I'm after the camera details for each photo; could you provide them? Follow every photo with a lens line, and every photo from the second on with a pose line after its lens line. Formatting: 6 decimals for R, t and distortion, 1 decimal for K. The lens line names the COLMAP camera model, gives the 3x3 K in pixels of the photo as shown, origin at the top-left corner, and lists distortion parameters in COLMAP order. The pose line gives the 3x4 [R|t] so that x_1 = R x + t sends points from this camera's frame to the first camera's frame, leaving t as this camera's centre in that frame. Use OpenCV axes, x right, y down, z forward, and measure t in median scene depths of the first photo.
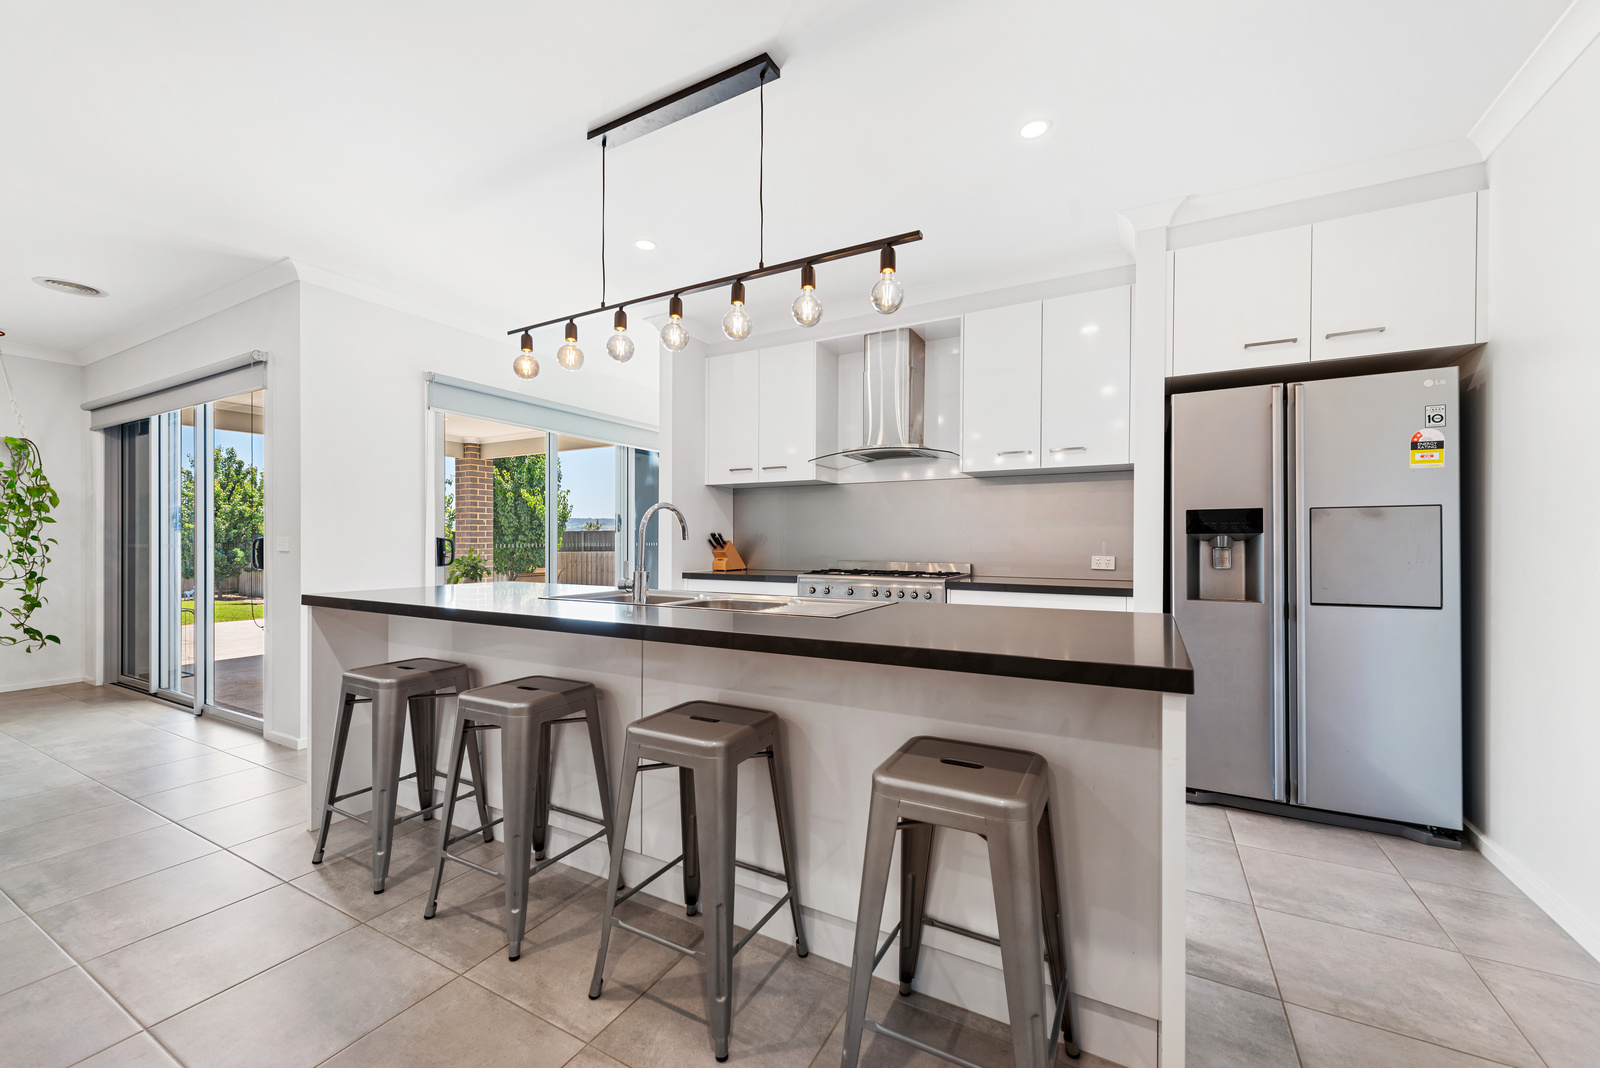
lens RADIAL K [[630.4, 0, 798.4], [0, 630.4, 543.4], [0, 0, 1]] dist [0.006251, -0.000265]
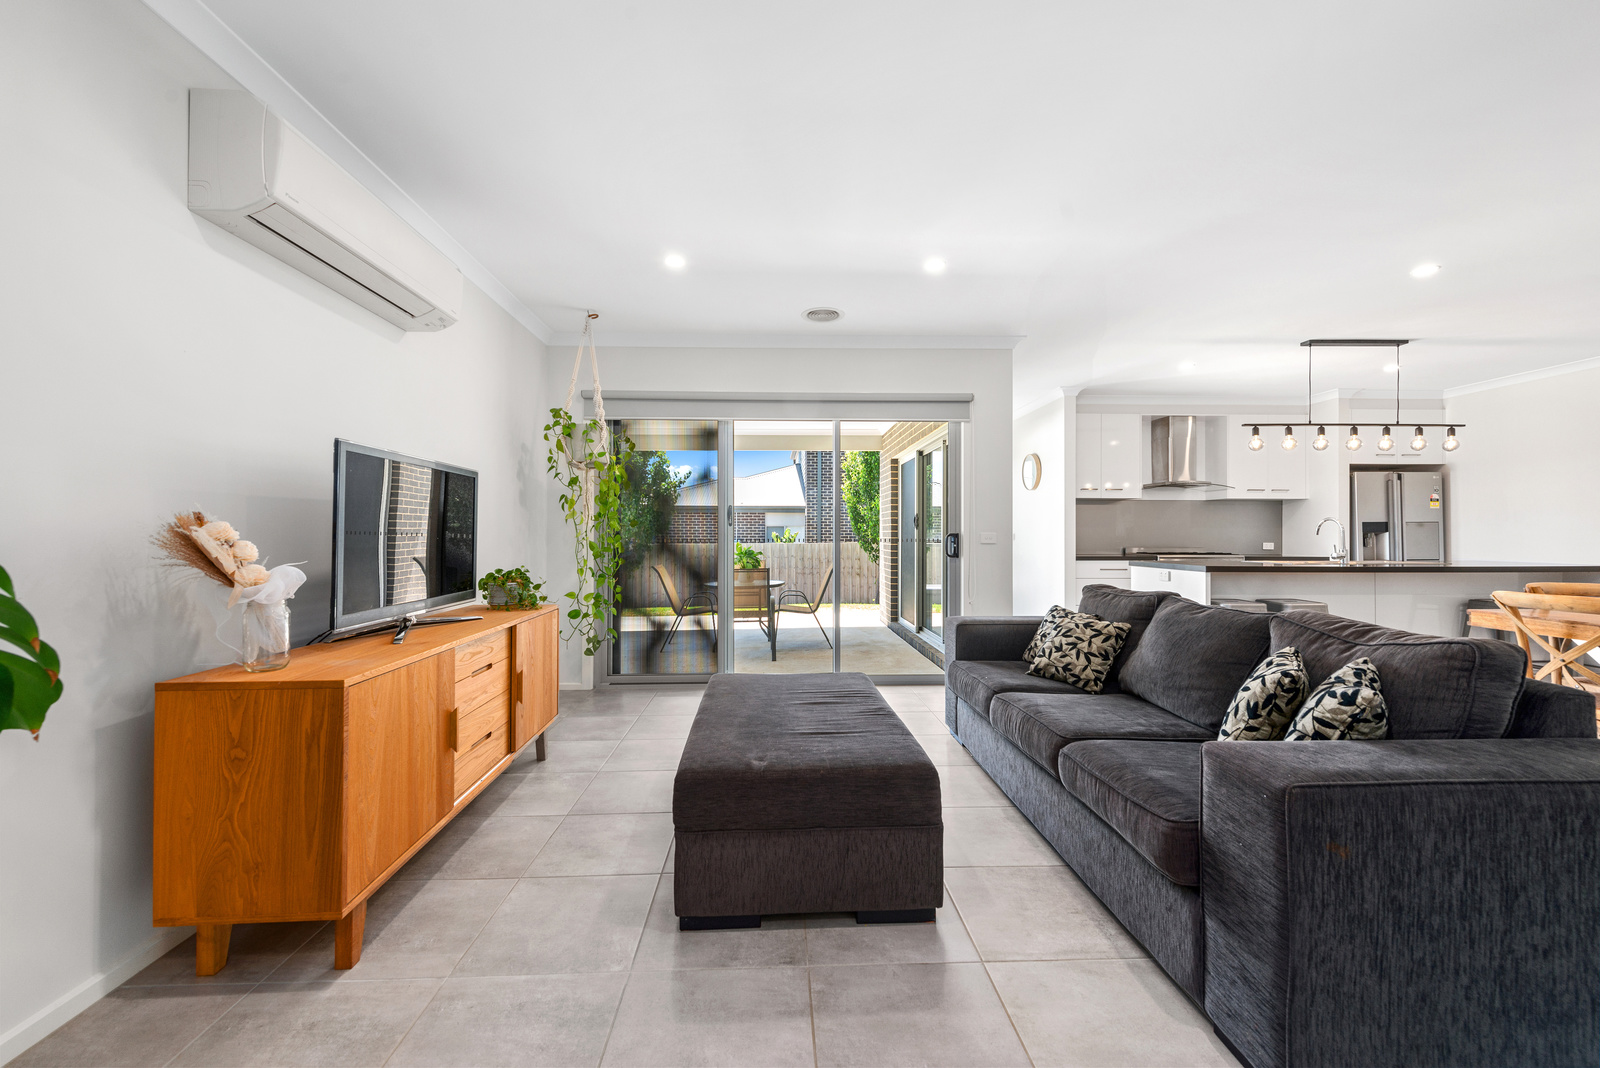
lens RADIAL K [[623.2, 0, 790.7], [0, 623.2, 531.5], [0, 0, 1]] dist [0.003757, -0.000397]
pose [[0.860951, 0.002824, 0.508680, -2.261279], [0.002851, 0.999942, -0.010377, 0.000836], [-0.508680, 0.010384, 0.860893, 0.080211]]
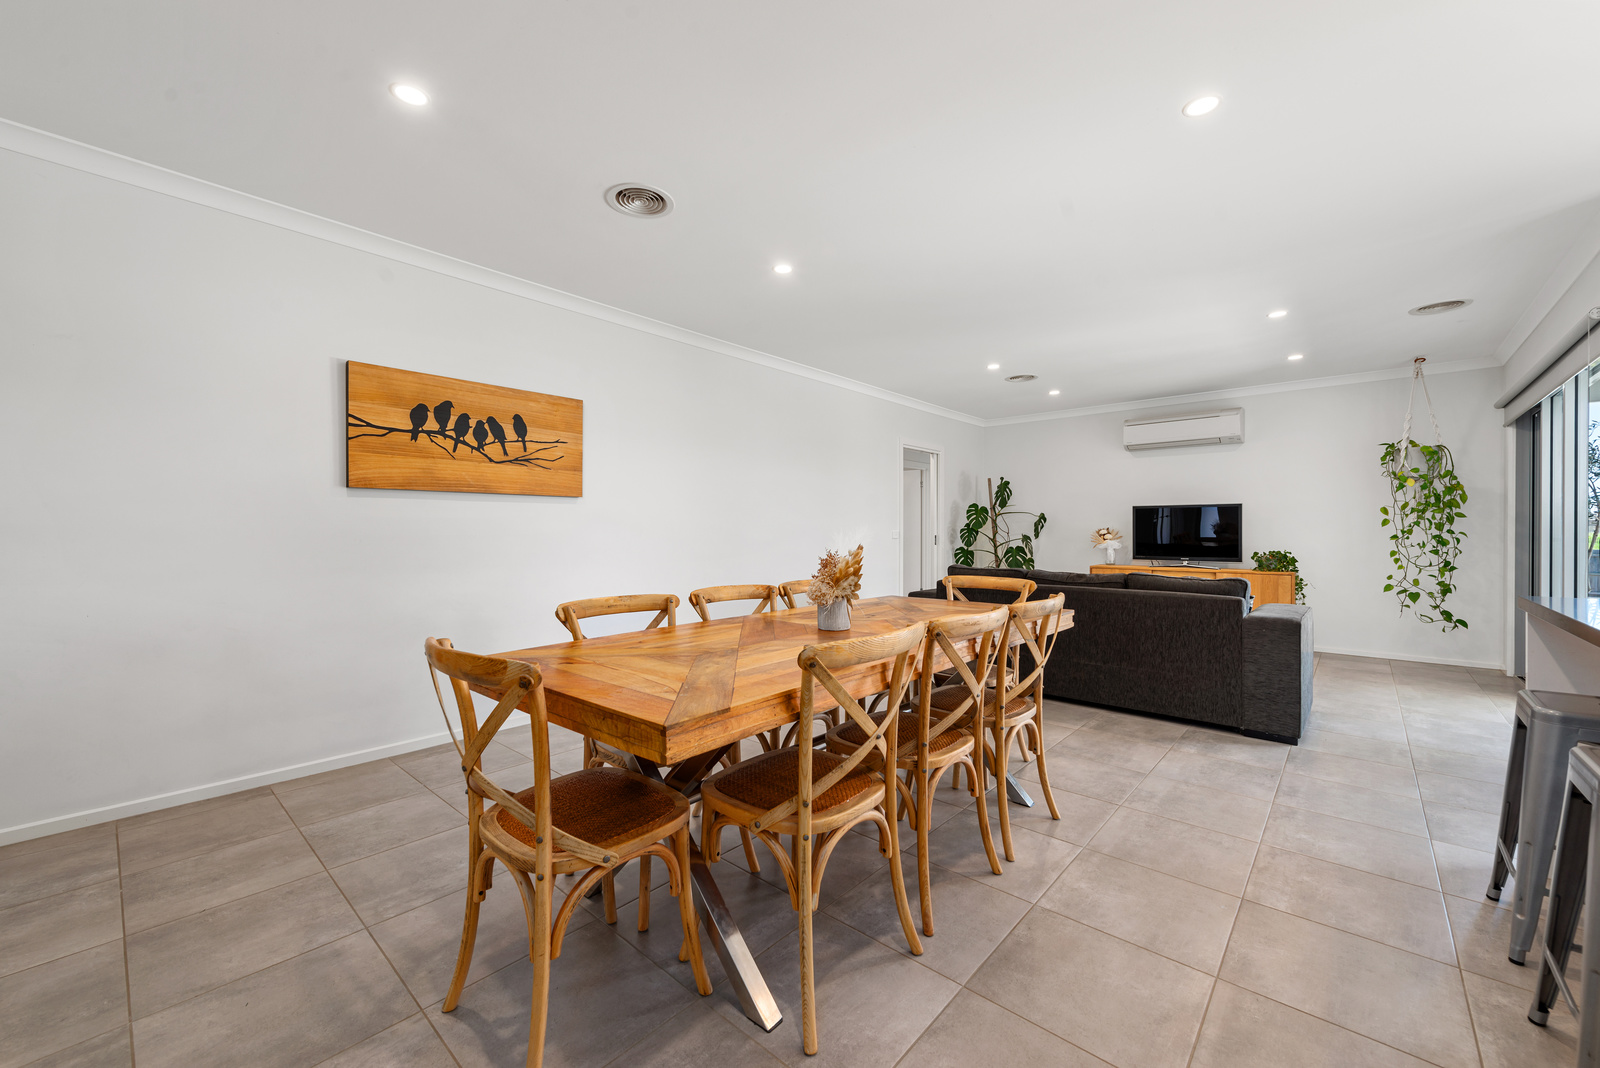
lens RADIAL K [[623.2, 0, 790.7], [0, 623.2, 531.5], [0, 0, 1]] dist [0.003757, -0.000397]
pose [[-0.233361, -0.002872, -0.972386, 0.243610], [-0.005665, 0.999983, -0.001594, -0.000140], [0.972374, 0.005136, -0.233373, 0.192575]]
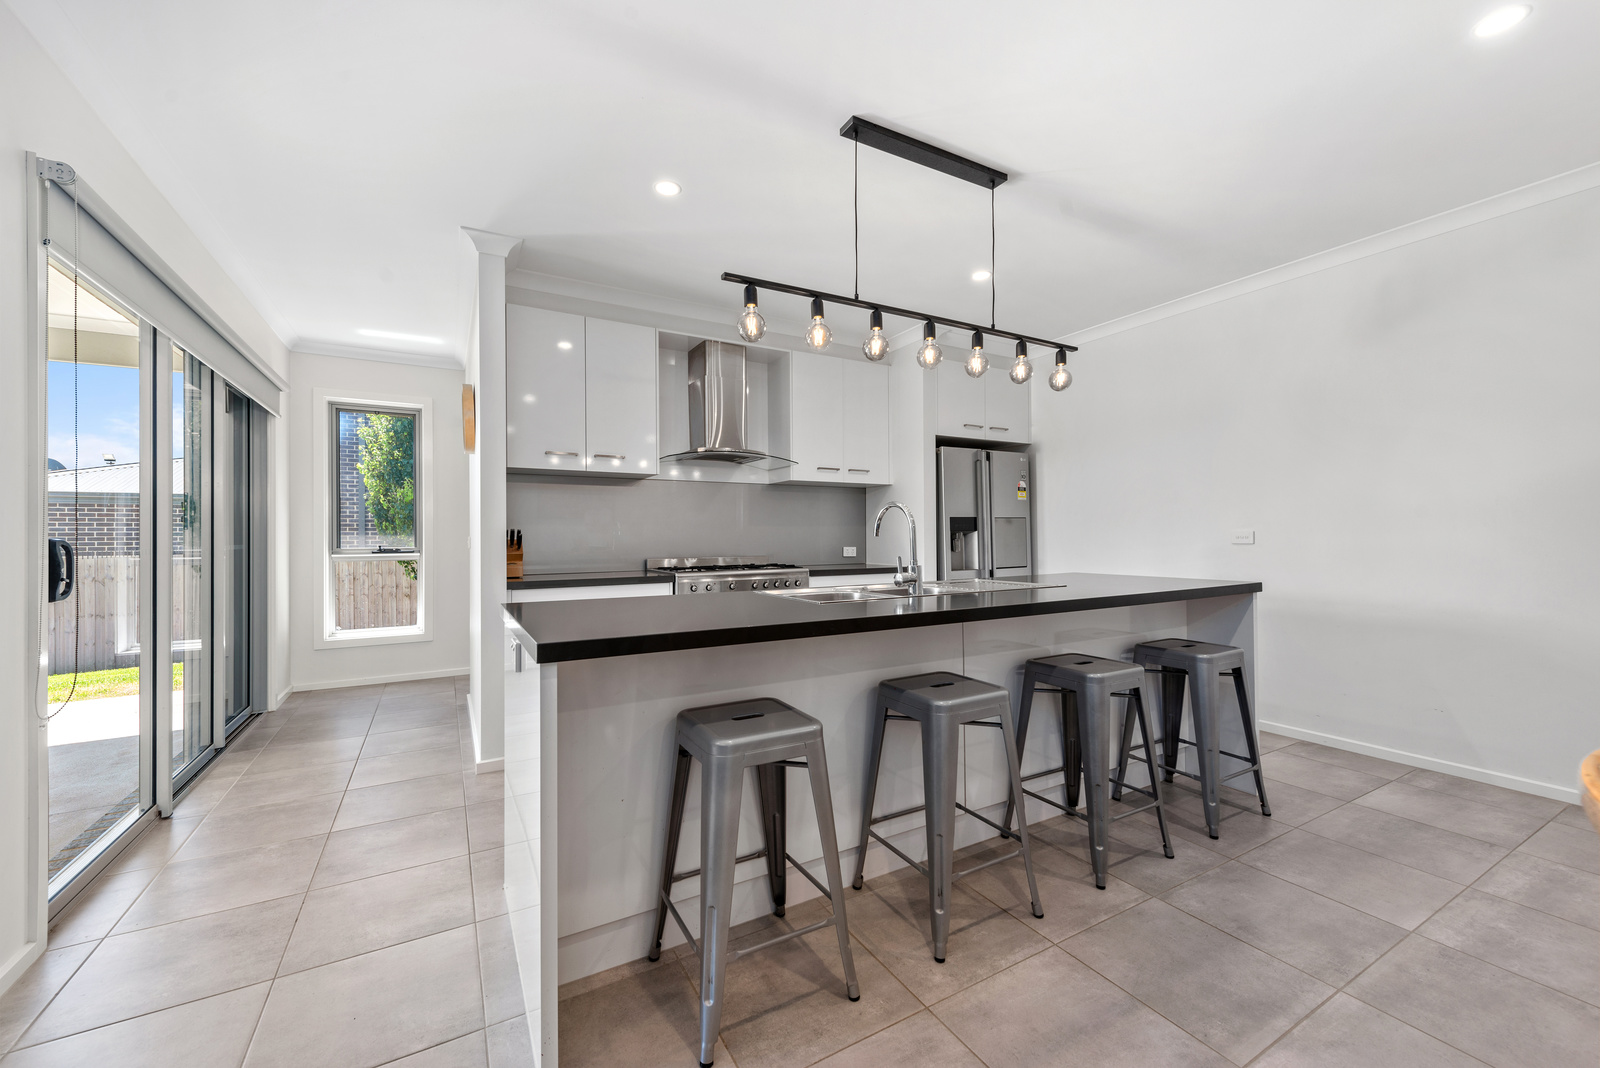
lens RADIAL K [[623.2, 0, 790.7], [0, 623.2, 531.5], [0, 0, 1]] dist [0.003757, -0.000397]
pose [[0.528966, 0.001362, 0.848642, -0.945822], [0.012083, 0.999885, -0.009136, -0.004202], [-0.848557, 0.015087, 0.528889, 0.463207]]
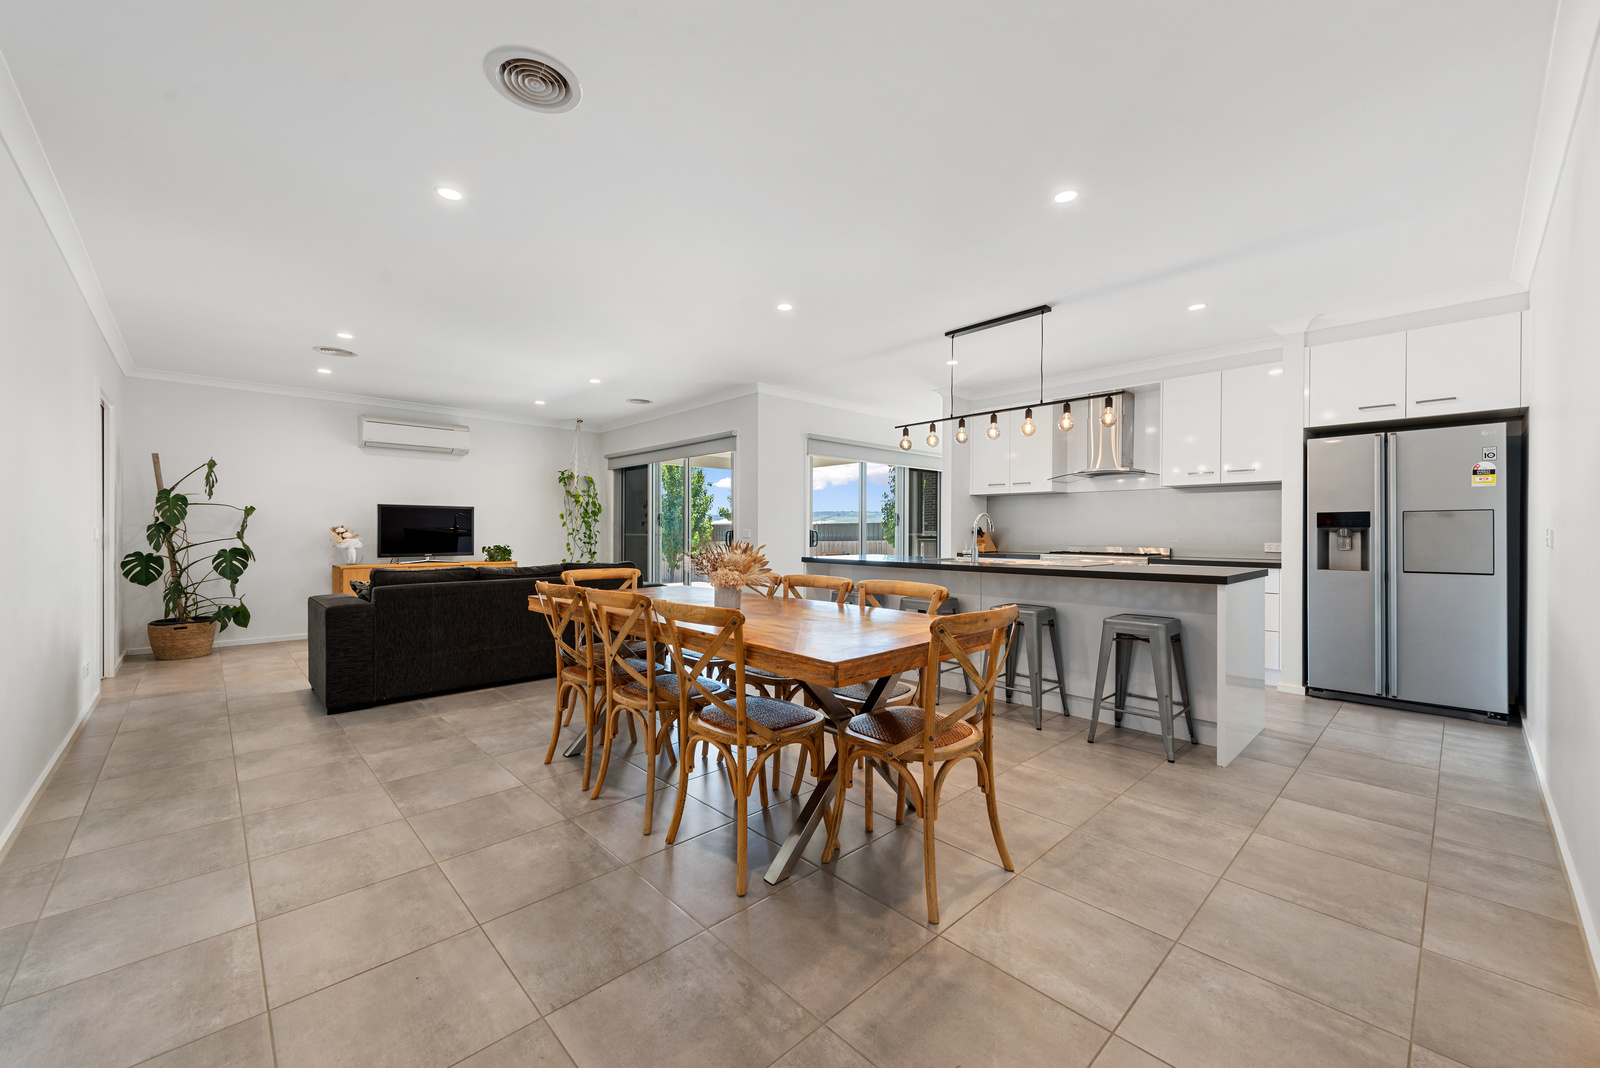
lens RADIAL K [[623.2, 0, 790.7], [0, 623.2, 531.5], [0, 0, 1]] dist [0.003757, -0.000397]
pose [[0.949912, 0.000214, -0.312518, -0.139182], [-0.001827, 0.999986, -0.004868, 0.004182], [0.312513, 0.005195, 0.949899, -0.848084]]
